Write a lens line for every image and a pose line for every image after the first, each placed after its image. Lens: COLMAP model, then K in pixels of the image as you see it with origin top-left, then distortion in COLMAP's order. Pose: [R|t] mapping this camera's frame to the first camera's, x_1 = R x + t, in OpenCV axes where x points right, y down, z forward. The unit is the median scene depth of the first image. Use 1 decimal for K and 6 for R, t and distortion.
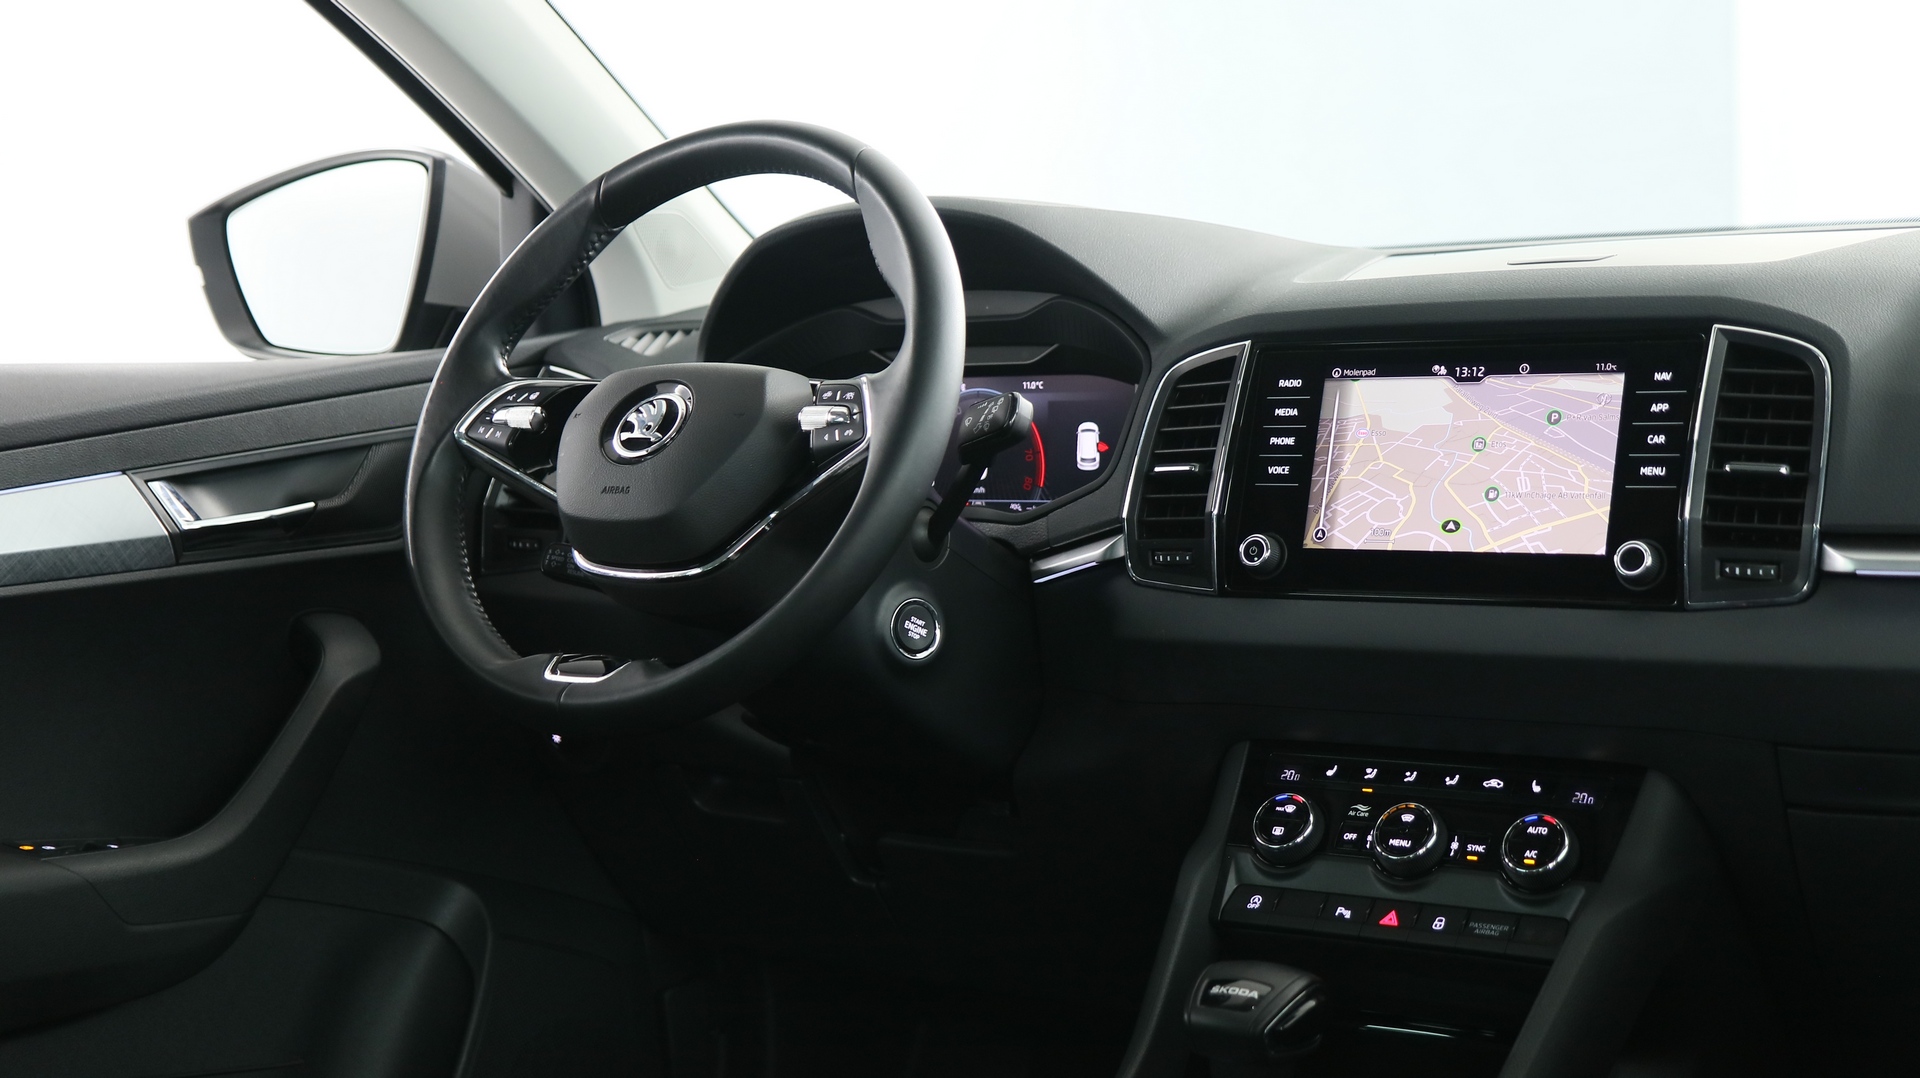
lens RADIAL K [[2690.2, 0, 956.1], [0, 2690.2, 563.5], [0, 0, 1]] dist [0.005711, -0.060935]
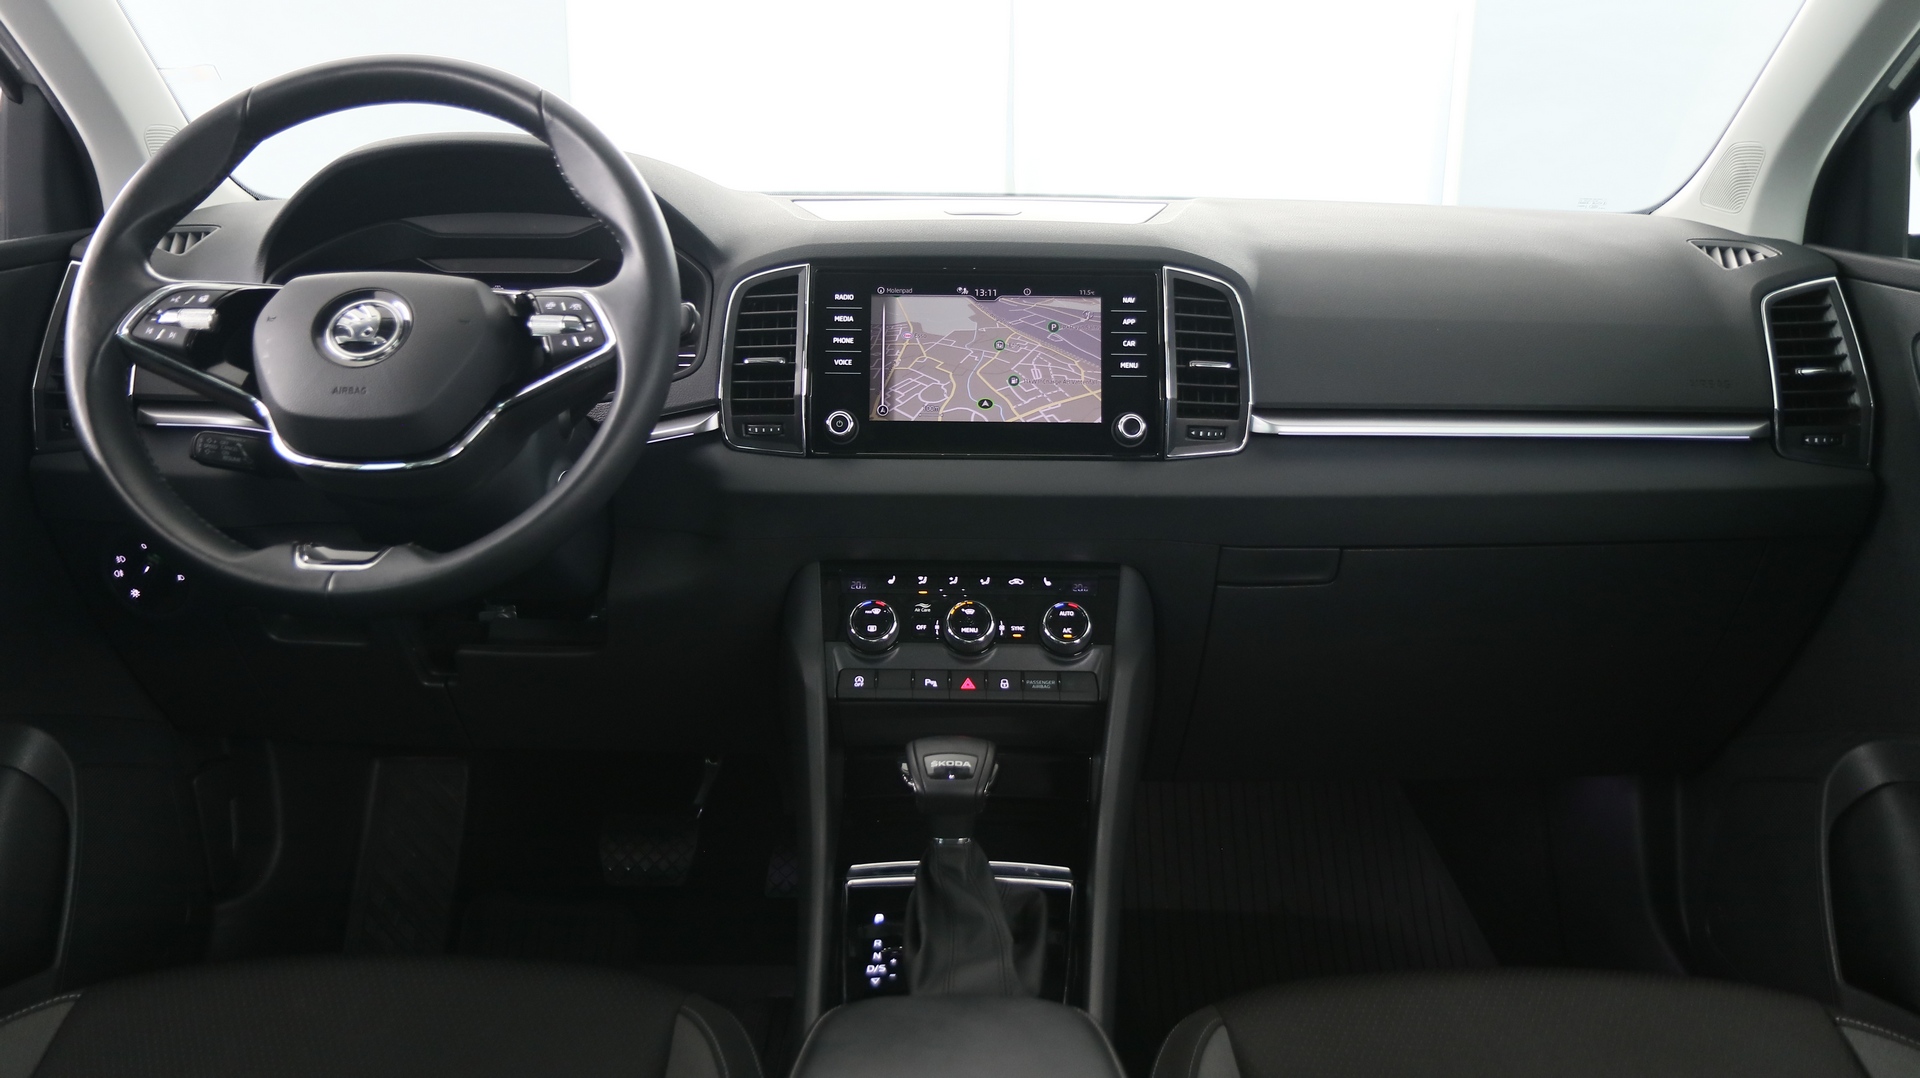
lens RADIAL K [[1470.7, 0, 960.0], [0, 1470.7, 539.0], [0, 0, 1]] dist [-0.022603, 0.006703]
pose [[0.813217, -0.080777, 0.576327, -0.271479], [0.012280, 0.992482, 0.121777, -0.036713], [-0.581831, -0.091954, 0.808095, 0.369376]]
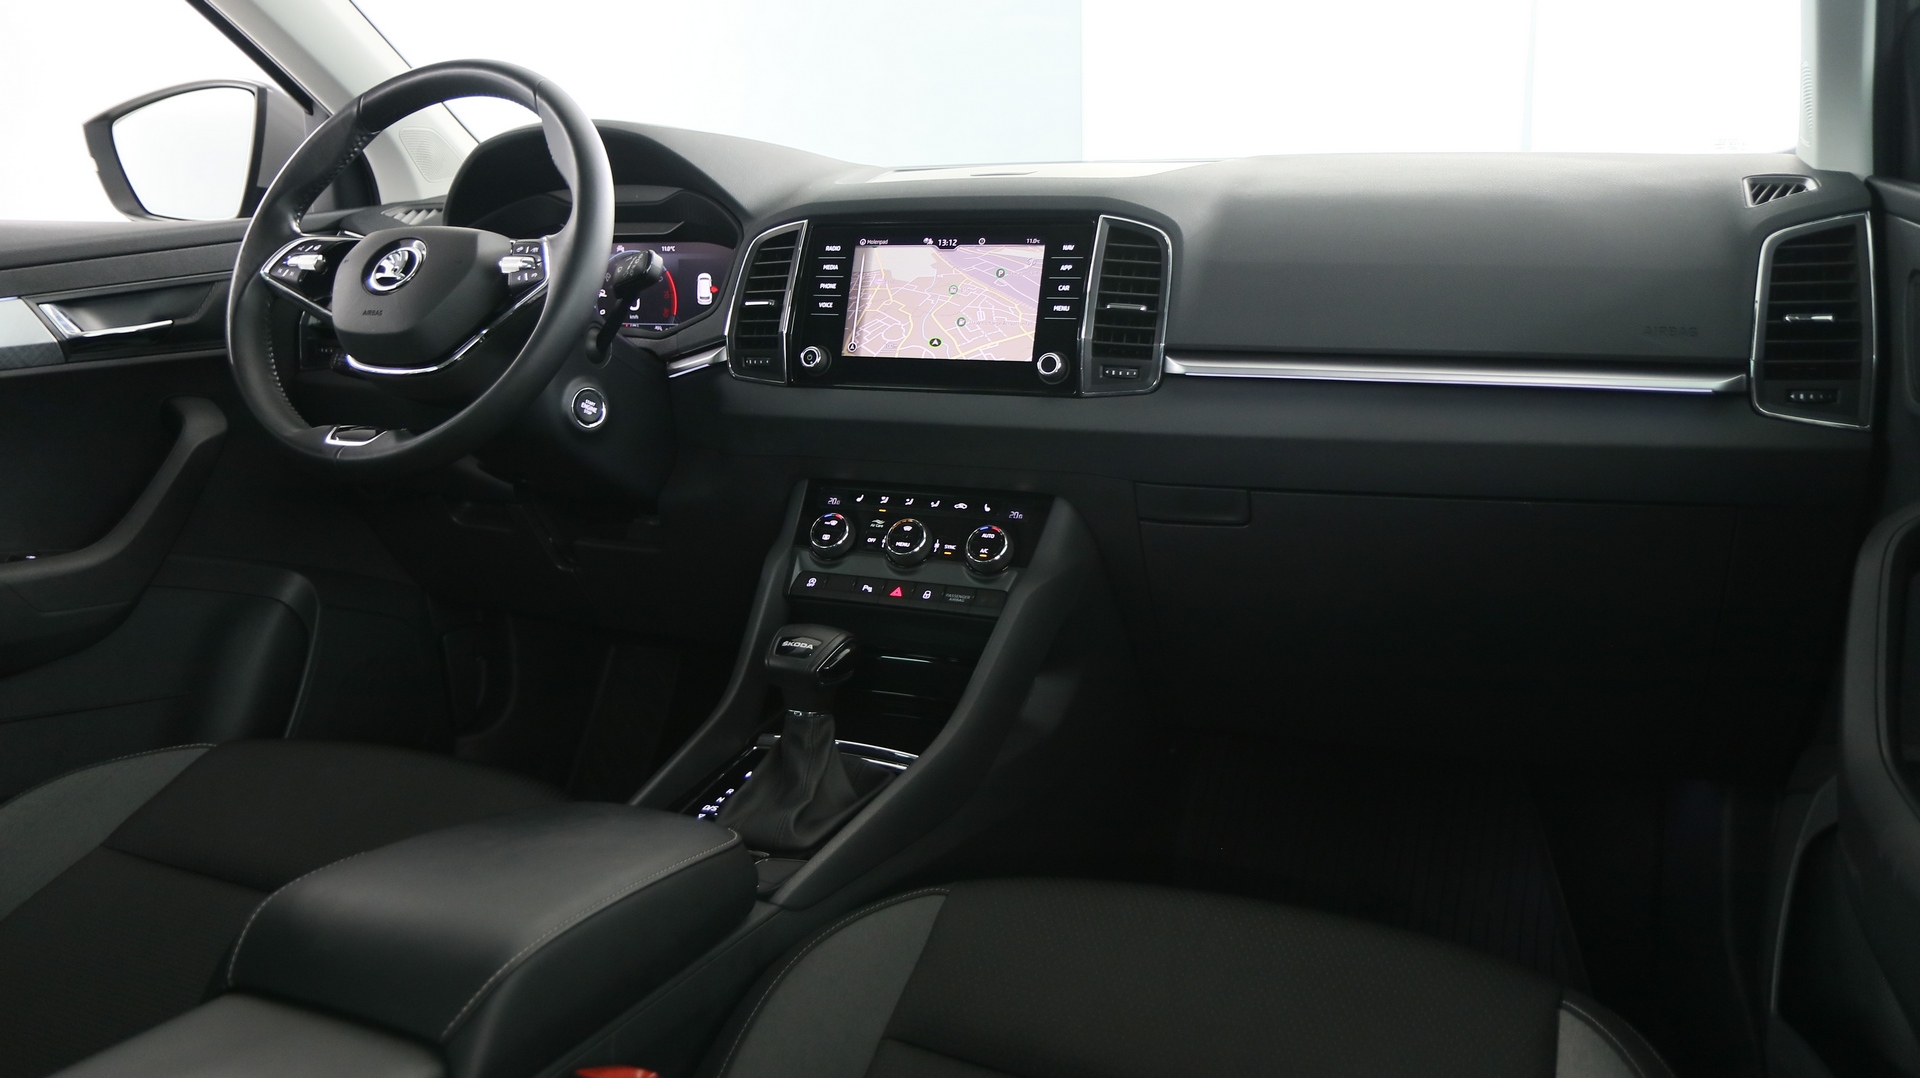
lens RADIAL K [[1470.7, 0, 960.0], [0, 1470.7, 539.0], [0, 0, 1]] dist [-0.022603, 0.006703]
pose [[0.979331, -0.017725, 0.201488, 0.023200], [-0.006220, 0.993043, 0.117589, -0.000959], [-0.202171, -0.116412, 0.972407, 0.149127]]
